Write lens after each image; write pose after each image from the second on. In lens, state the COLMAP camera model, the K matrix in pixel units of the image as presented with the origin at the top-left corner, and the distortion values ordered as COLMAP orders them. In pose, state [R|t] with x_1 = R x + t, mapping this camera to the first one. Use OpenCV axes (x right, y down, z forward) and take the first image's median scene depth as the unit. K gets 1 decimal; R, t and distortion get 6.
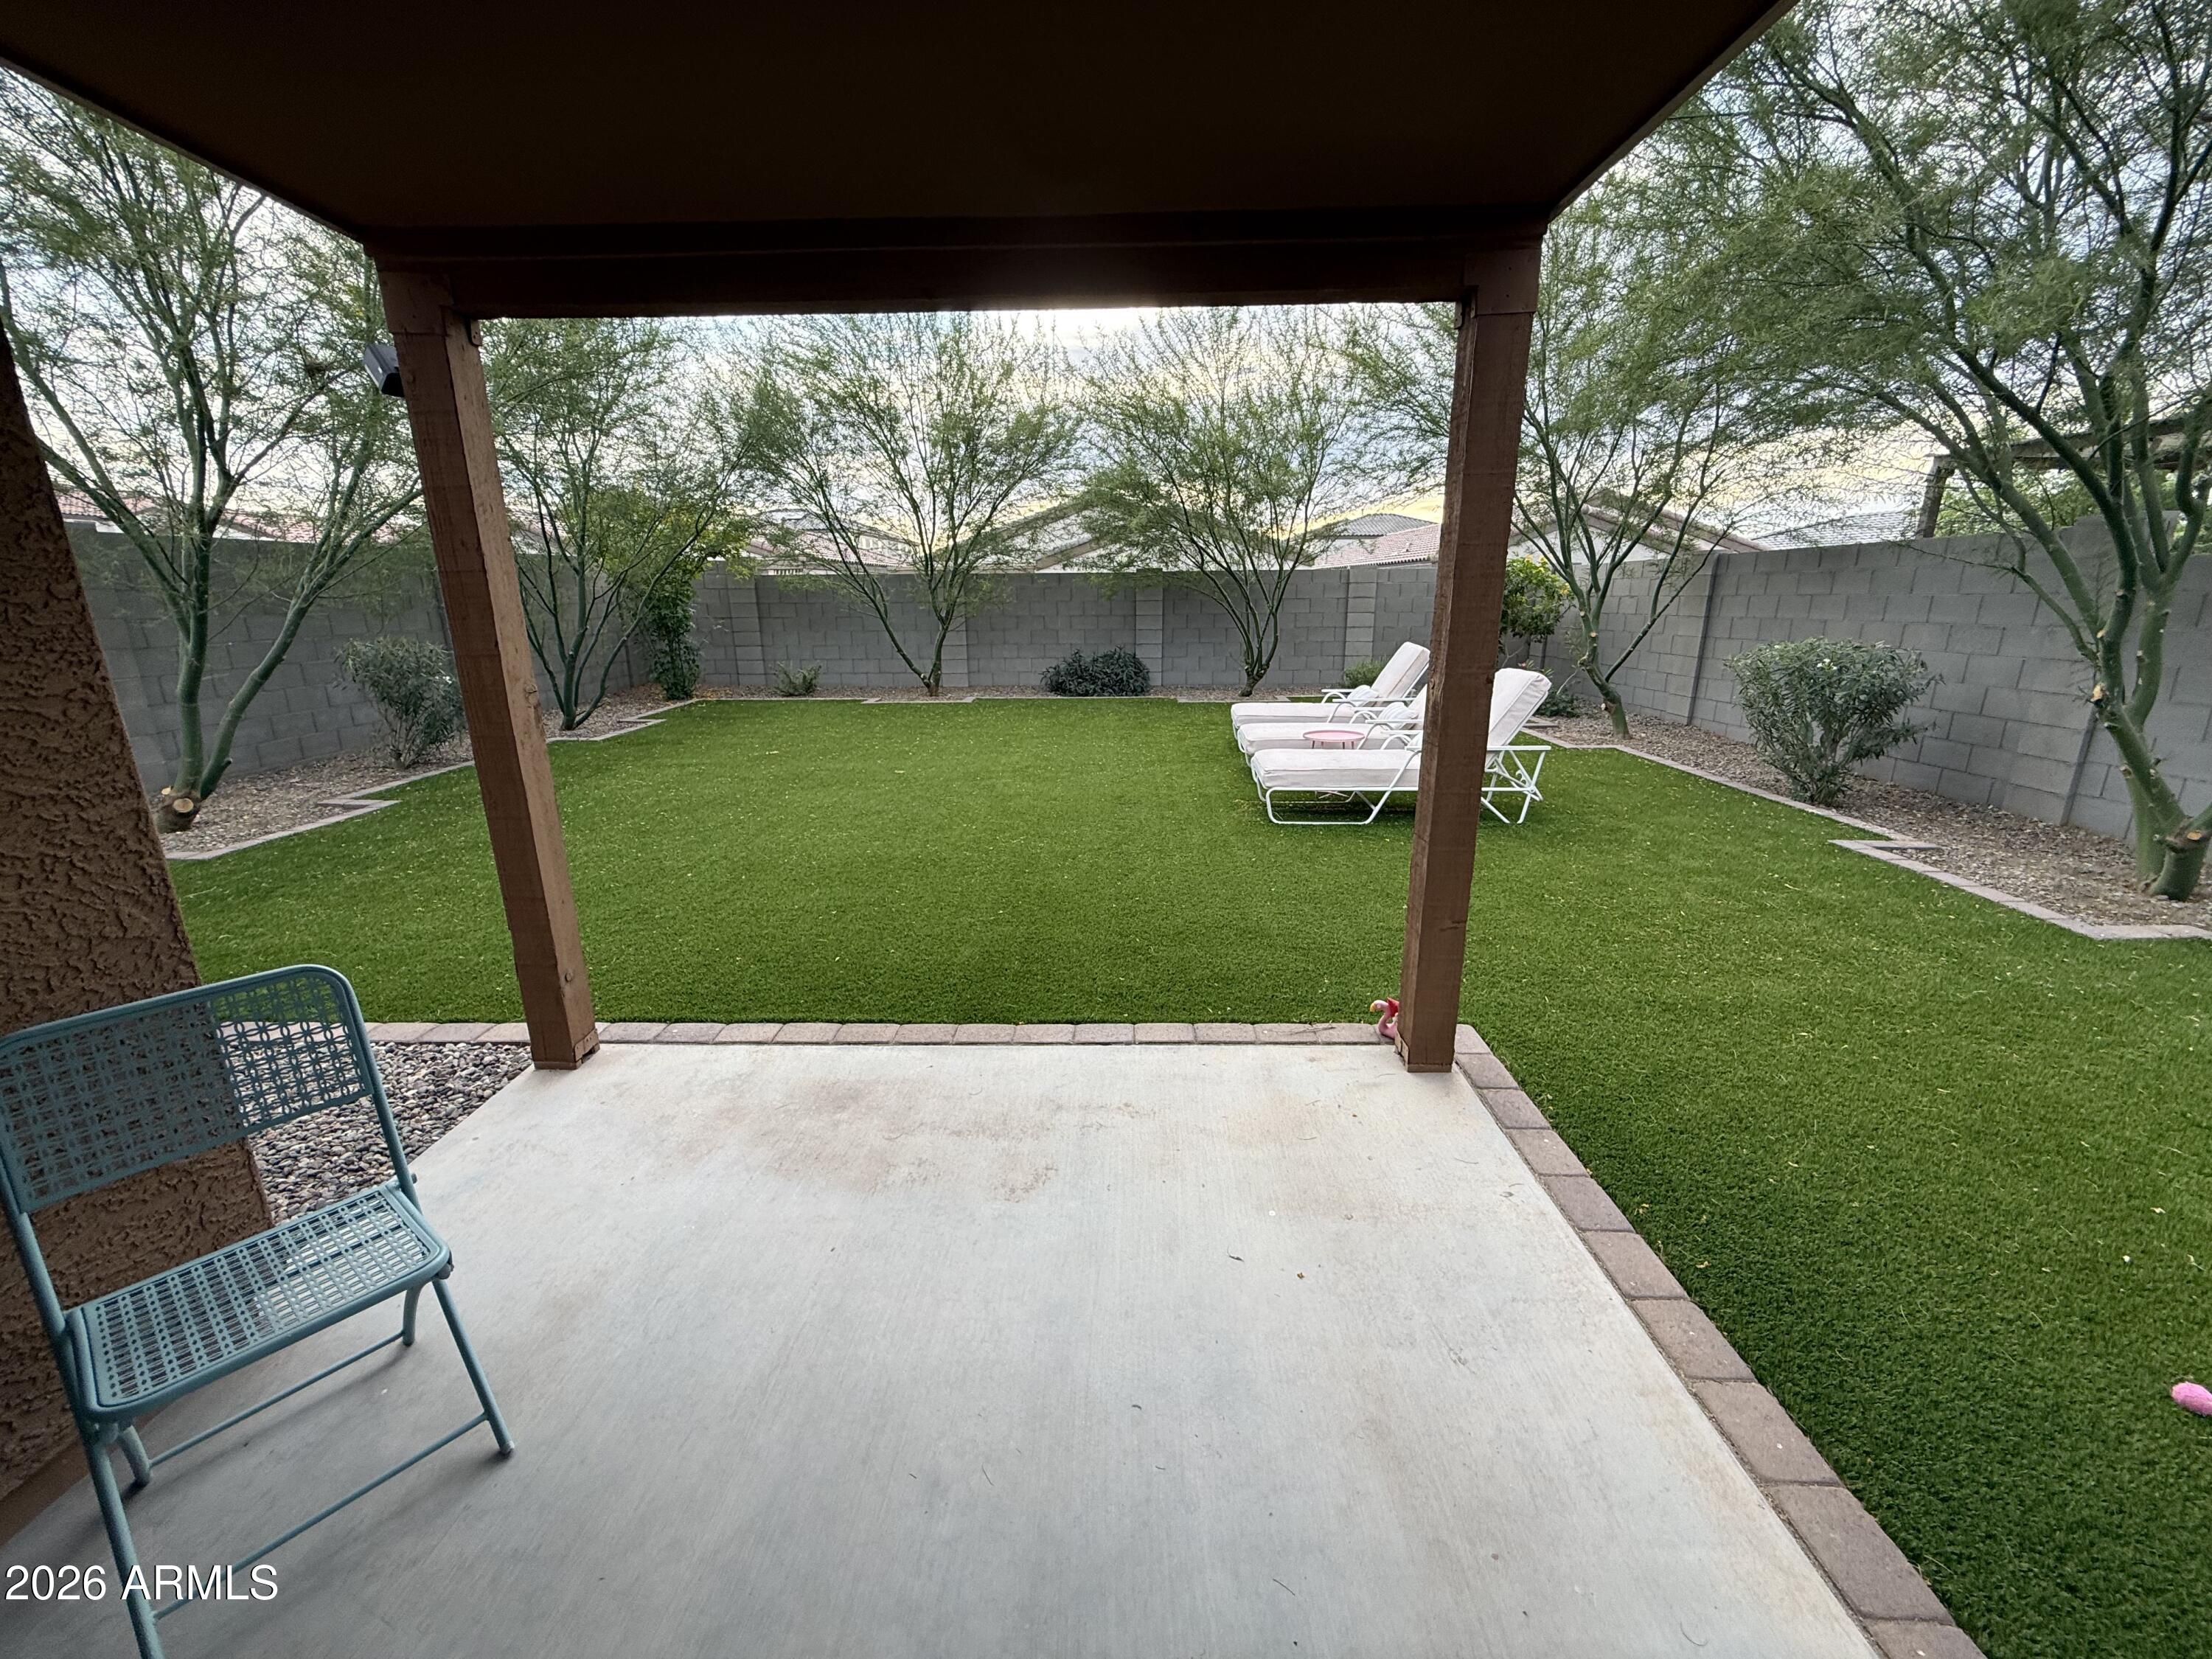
lens RADIAL K [[879.9, 0, 1104.9], [0, 879.9, 820.4], [0, 0, 1]] dist [0.003386, 0.000766]
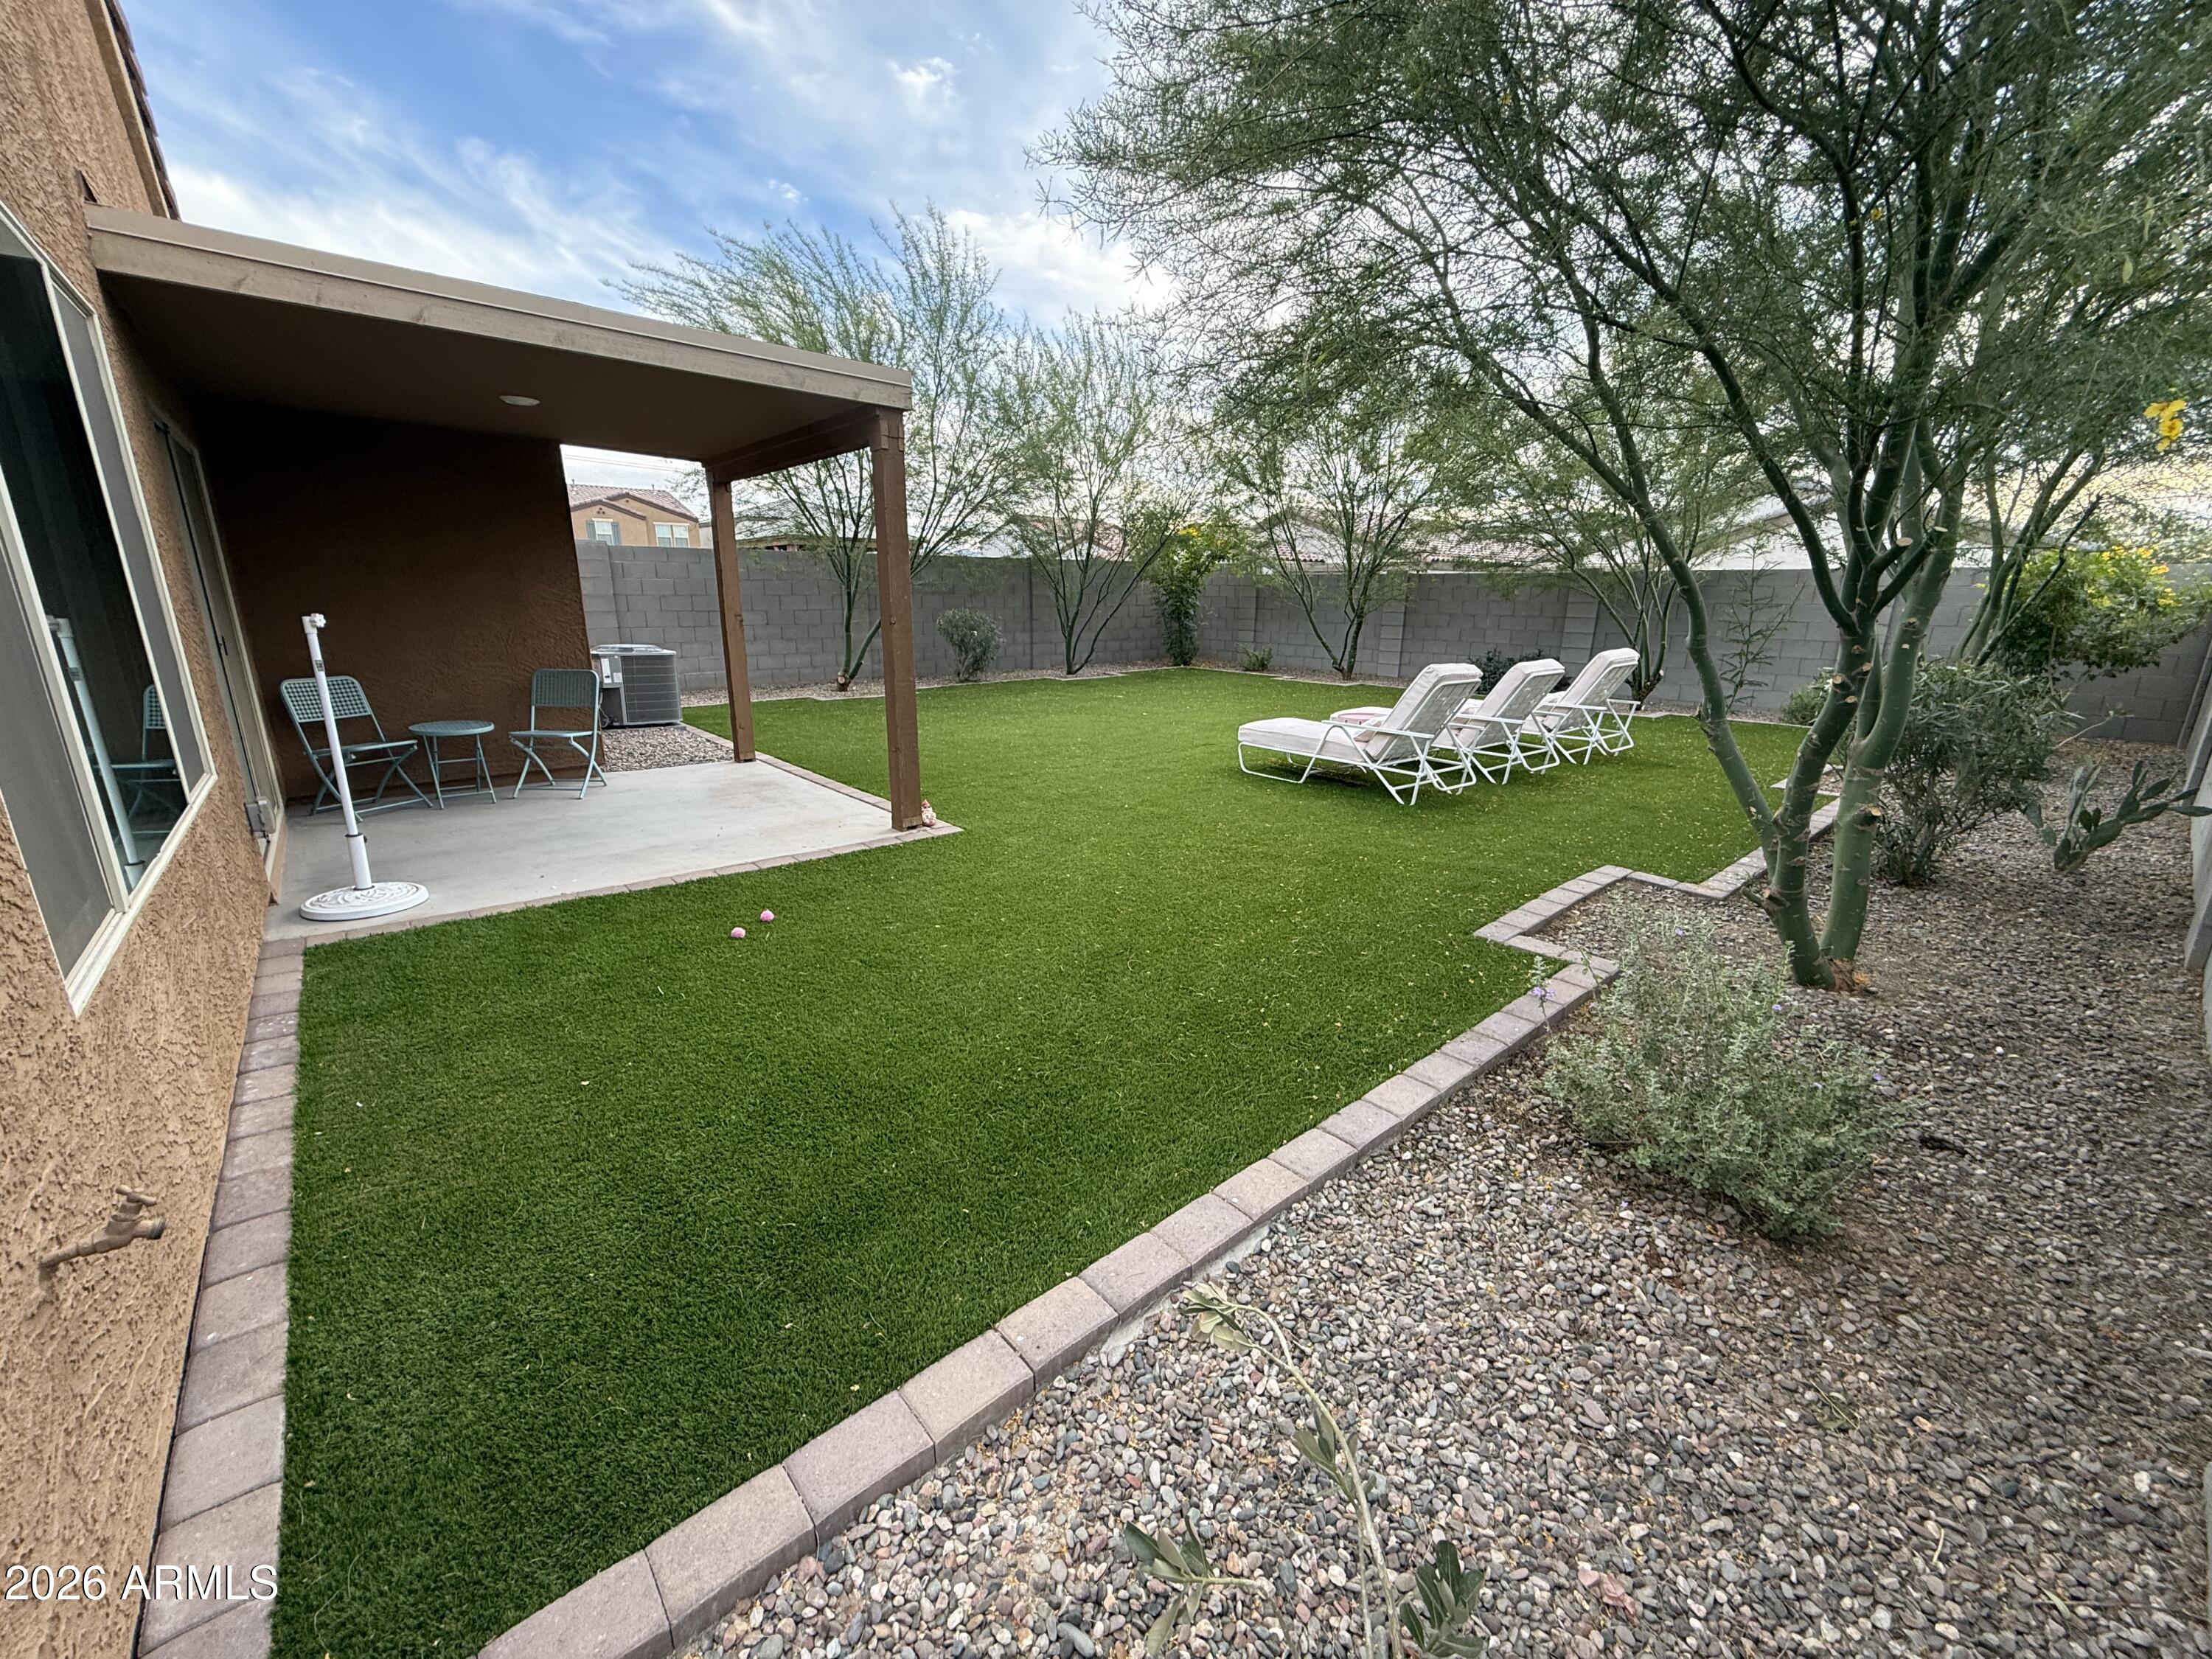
lens RADIAL K [[879.9, 0, 1105.7], [0, 879.9, 837.7], [0, 0, 1]] dist [0.003386, 0.000766]
pose [[0.663778, 0.212848, -0.717004, 1.339907], [-0.199987, 0.974256, 0.104074, 0.005611], [0.720697, 0.074310, 0.689256, -0.003159]]
